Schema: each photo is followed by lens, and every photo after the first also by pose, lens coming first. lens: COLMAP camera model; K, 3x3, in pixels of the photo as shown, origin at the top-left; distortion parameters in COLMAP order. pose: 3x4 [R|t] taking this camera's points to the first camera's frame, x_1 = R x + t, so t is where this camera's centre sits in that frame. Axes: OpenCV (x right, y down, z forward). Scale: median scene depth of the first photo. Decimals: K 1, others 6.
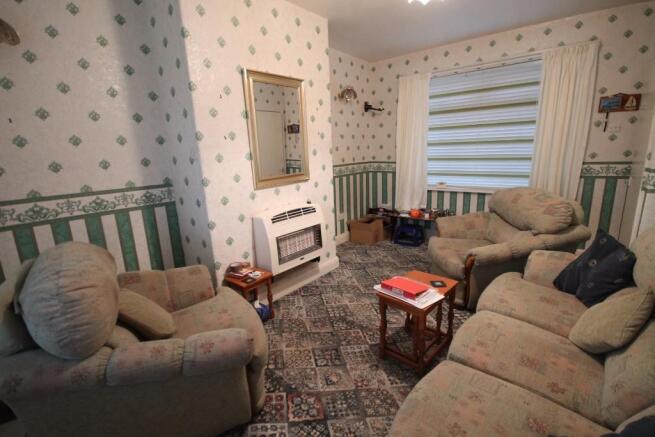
lens RADIAL K [[319.8, 0, 327.5], [0, 319.8, 218.5], [0, 0, 1]] dist [-0.000950, 0.000620]
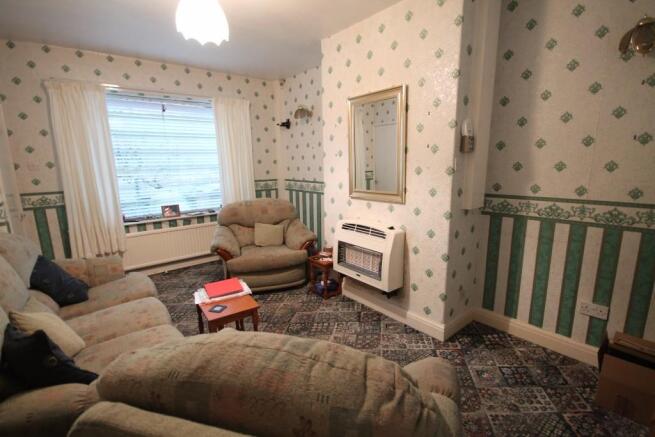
lens RADIAL K [[302.0, 0, 327.5], [0, 302.0, 218.5], [0, 0, 1]] dist [0.012797, -0.000049]
pose [[-0.203309, 0.210120, -0.956303, 0.778545], [-0.205965, 0.945669, 0.251572, -0.249737], [0.957206, 0.248112, -0.148986, 0.976893]]
